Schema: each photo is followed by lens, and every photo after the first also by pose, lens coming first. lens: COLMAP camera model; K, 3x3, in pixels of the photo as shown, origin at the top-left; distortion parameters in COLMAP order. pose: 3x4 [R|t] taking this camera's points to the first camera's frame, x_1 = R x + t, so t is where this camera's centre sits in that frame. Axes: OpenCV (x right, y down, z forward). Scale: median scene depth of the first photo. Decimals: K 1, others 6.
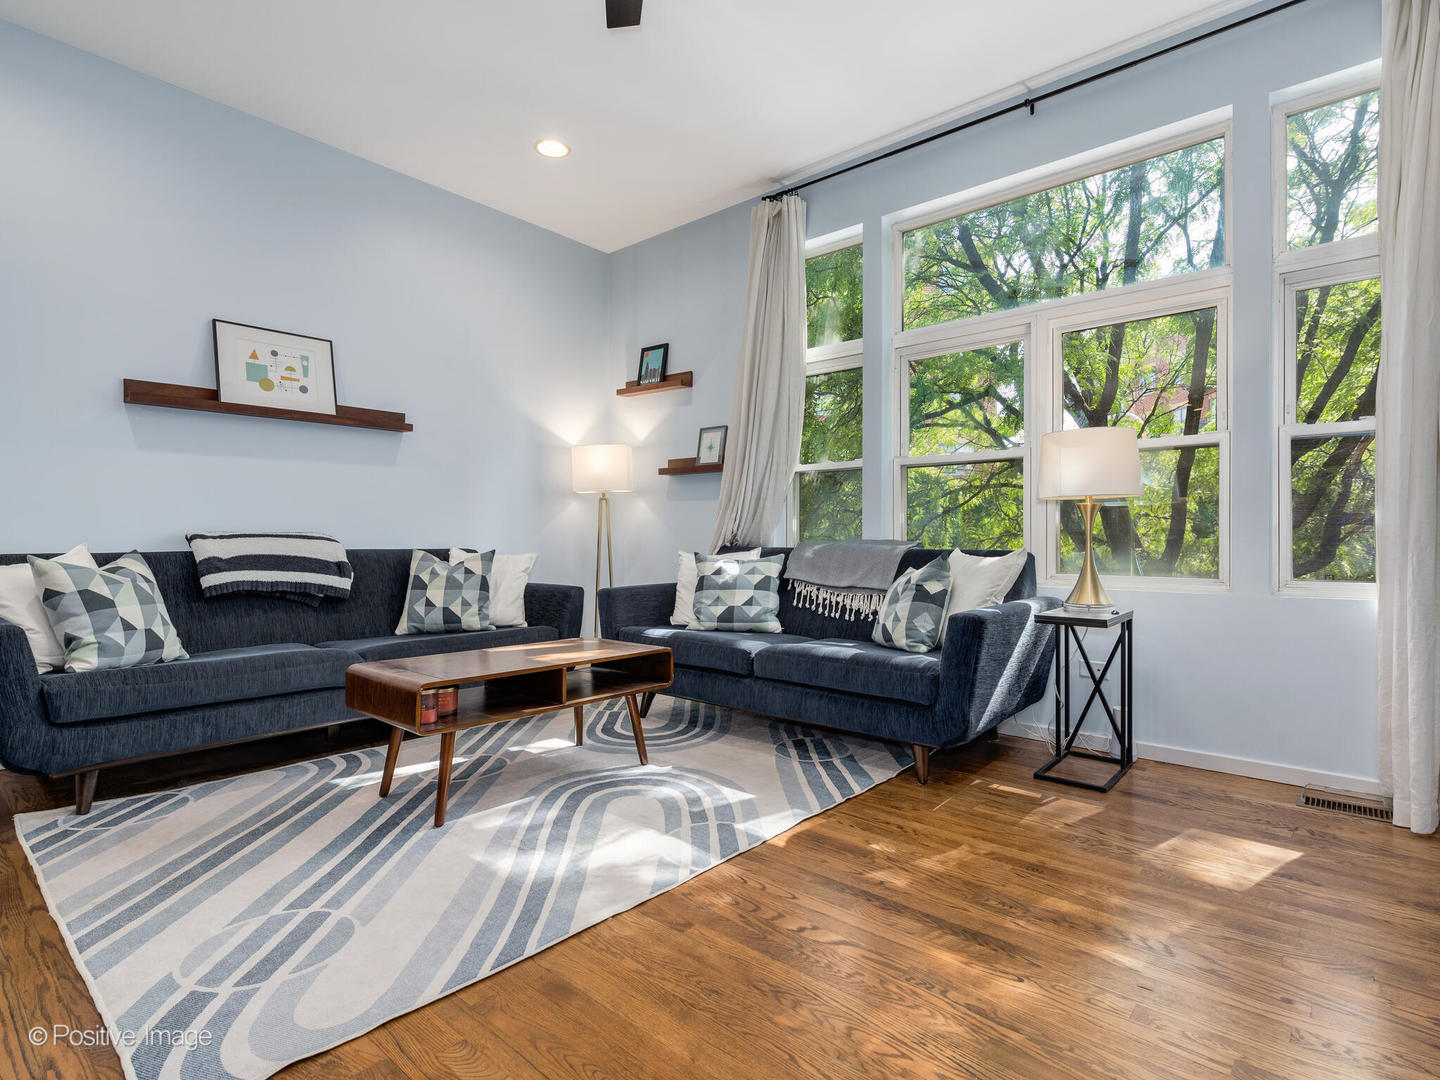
lens RADIAL K [[744.6, 0, 709.5], [0, 744.6, 540.6], [0, 0, 1]] dist [0.015982, -0.000895]
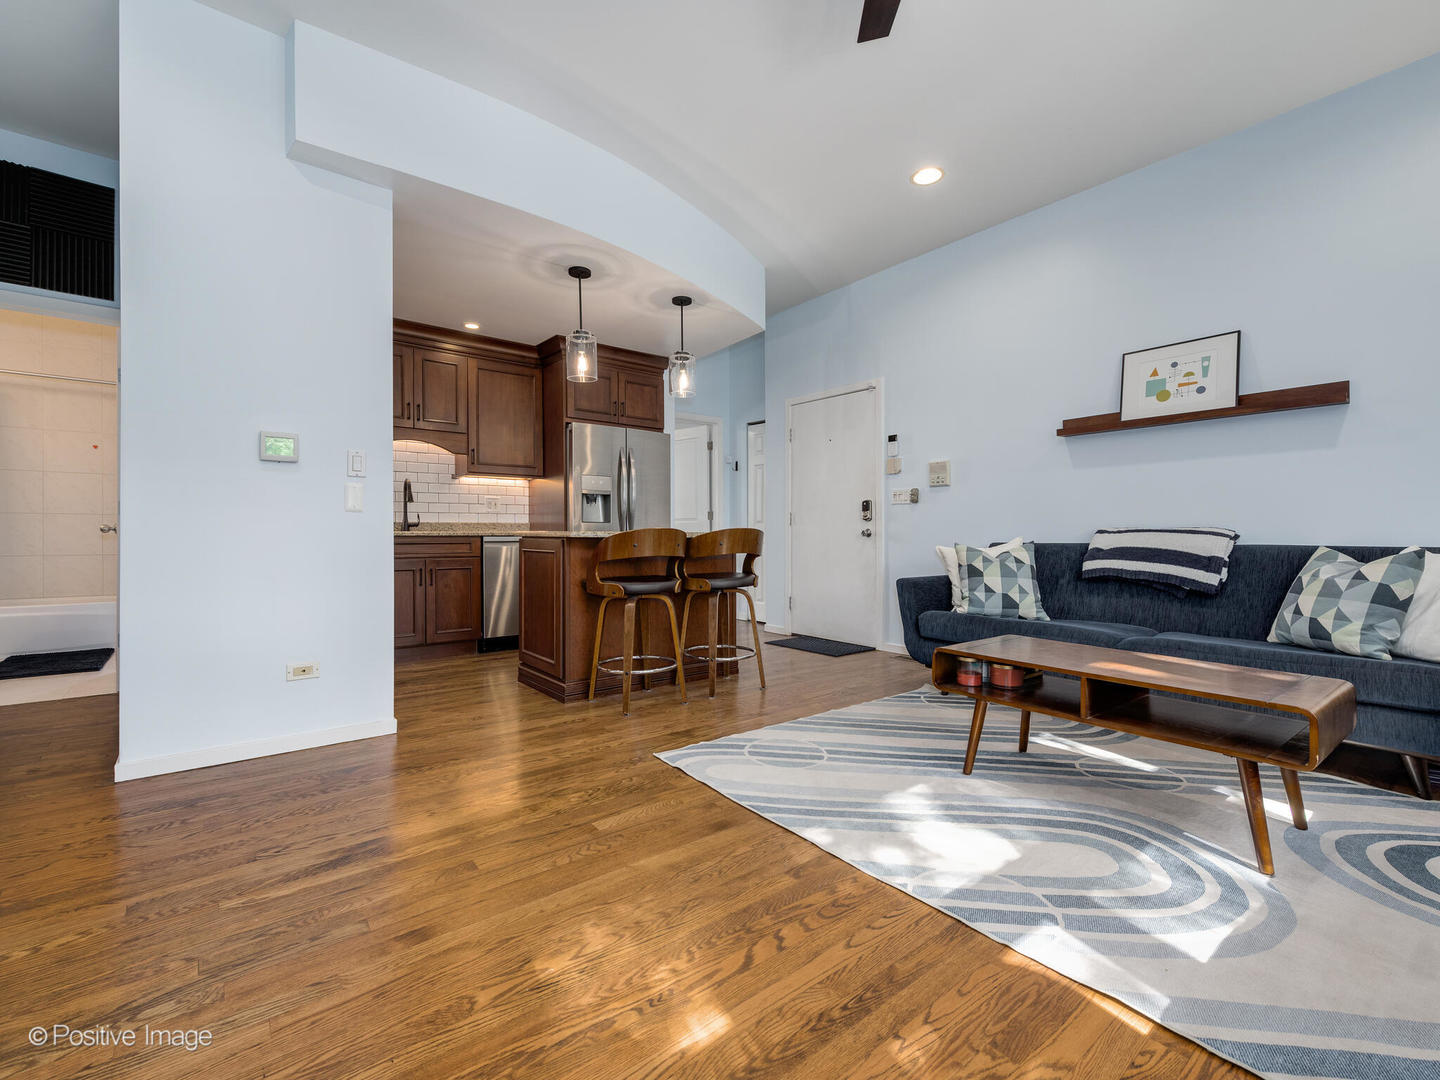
lens RADIAL K [[637.4, 0, 738.5], [0, 637.4, 543.5], [0, 0, 1]] dist [0.002718, 0.000436]
pose [[-0.148405, 0.011642, -0.988858, 0.473679], [-0.007039, 0.999893, 0.012828, 0.004847], [0.988902, 0.008864, -0.148308, 0.545666]]
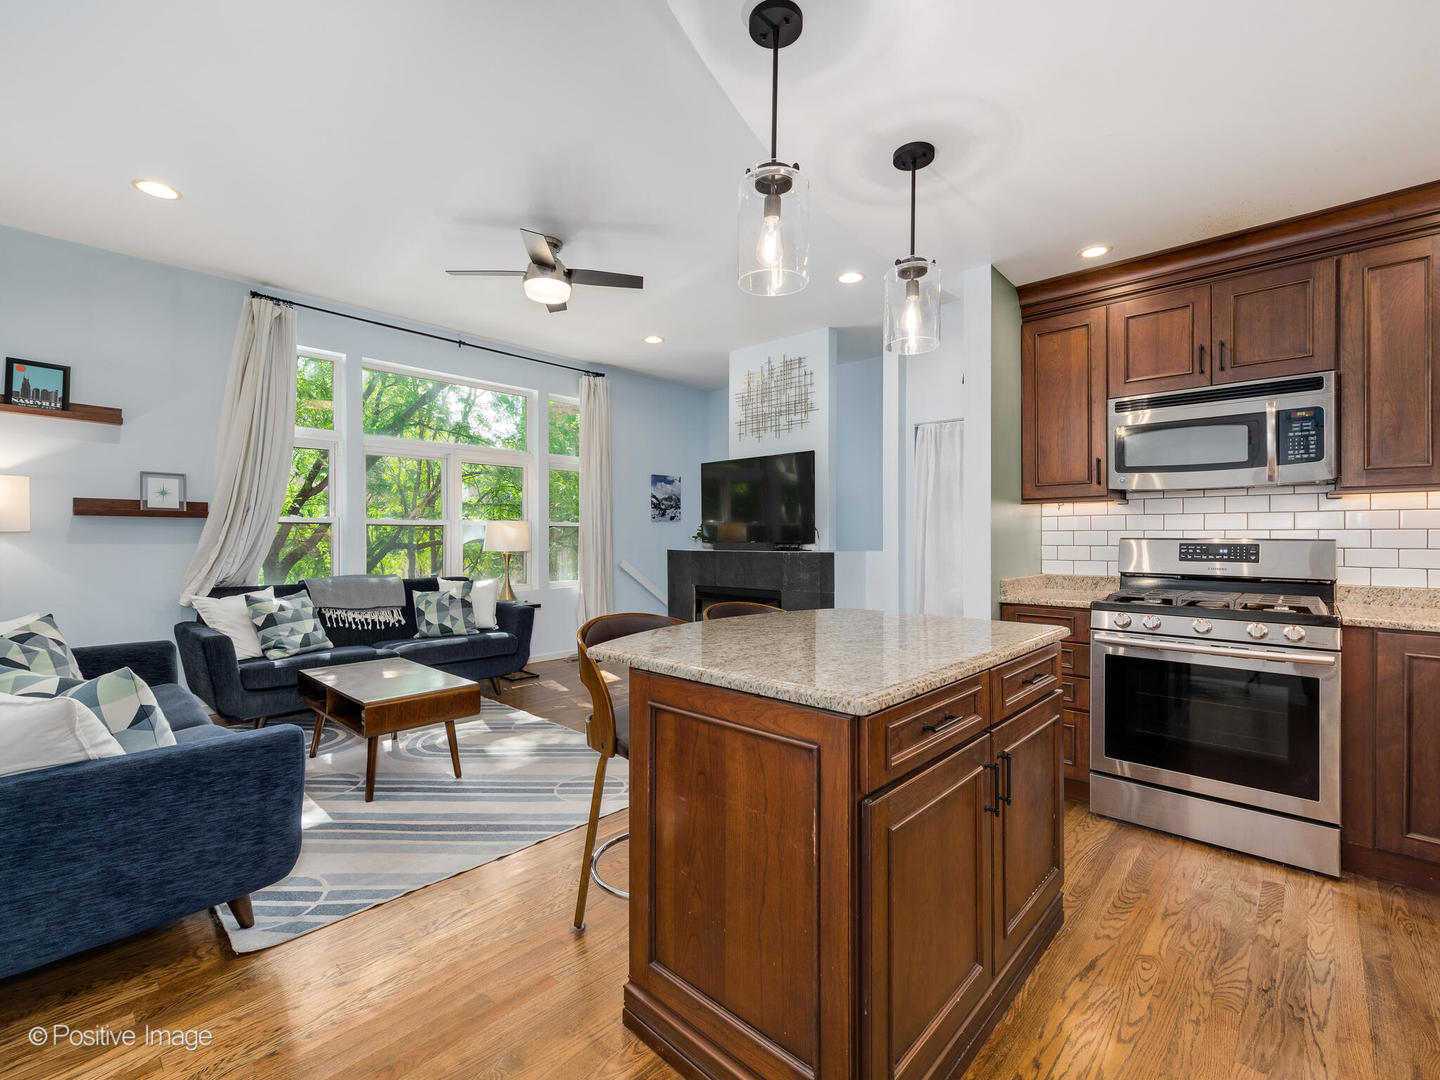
lens RADIAL K [[637.4, 0, 725.5], [0, 637.4, 531.7], [0, 0, 1]] dist [0.002718, 0.000436]
pose [[0.017818, 0.008032, 0.999809, -1.175316], [-0.000463, 0.999968, -0.008025, -0.087452], [-0.999841, -0.000320, 0.017821, 0.285423]]
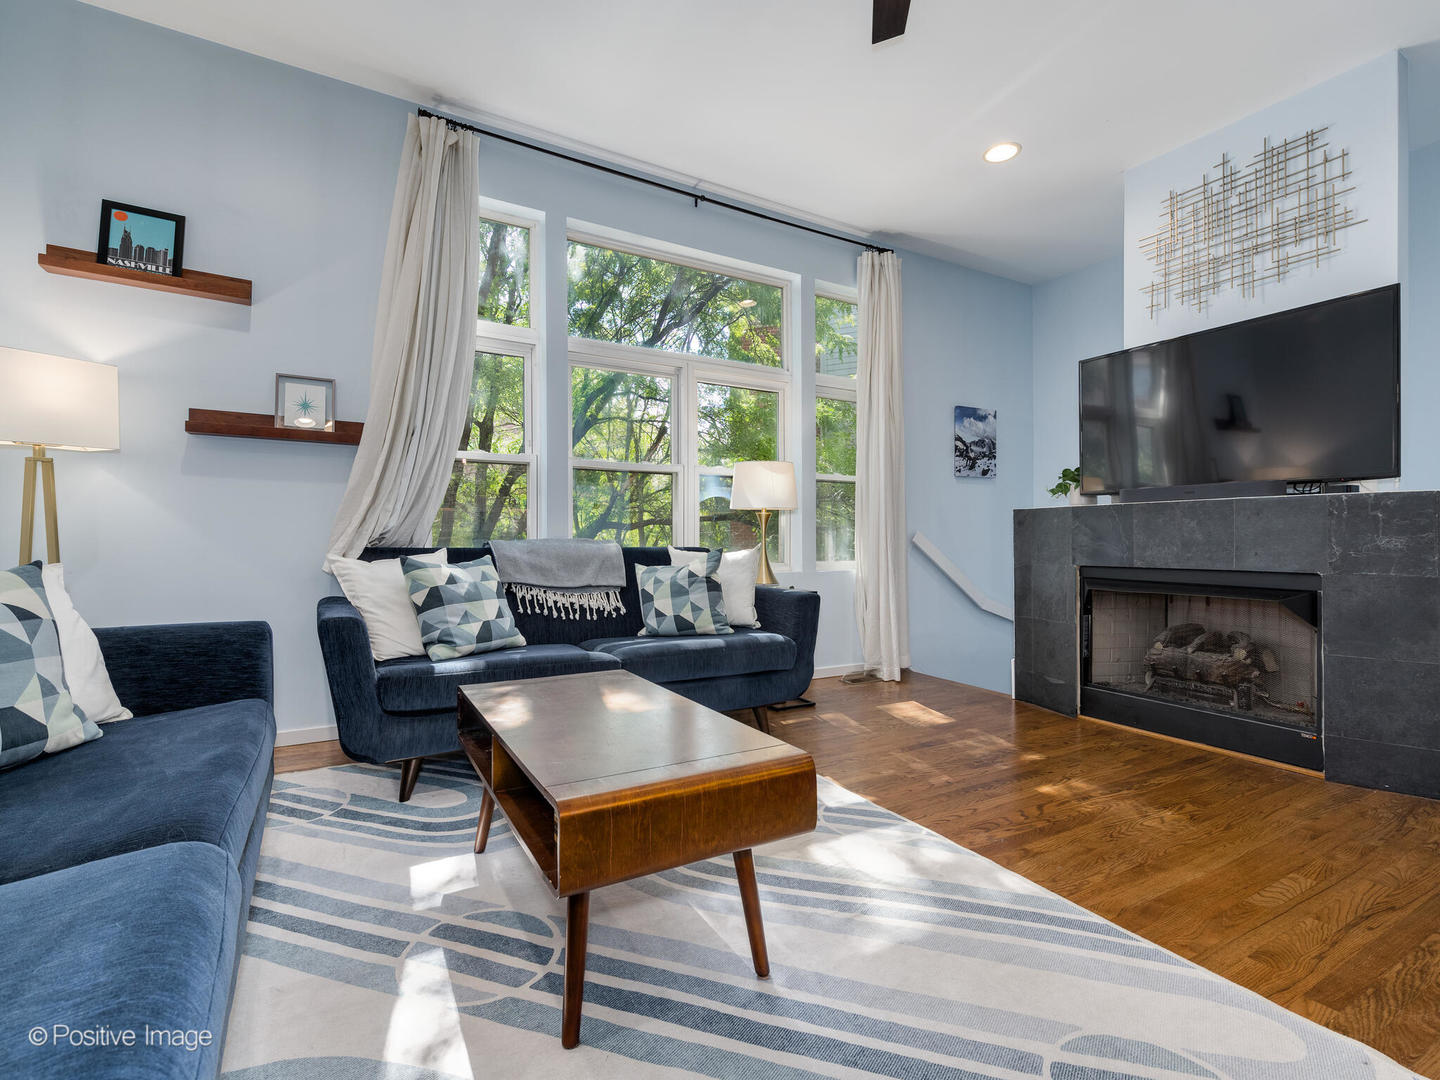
lens RADIAL K [[682.7, 0, 724.4], [0, 682.7, 533.3], [0, 0, 1]] dist [0.004815, -0.001108]
pose [[0.312755, 0.005501, 0.949818, -0.654377], [-0.001988, 0.999985, -0.005137, -0.003589], [-0.949832, -0.000282, 0.312761, 0.582756]]
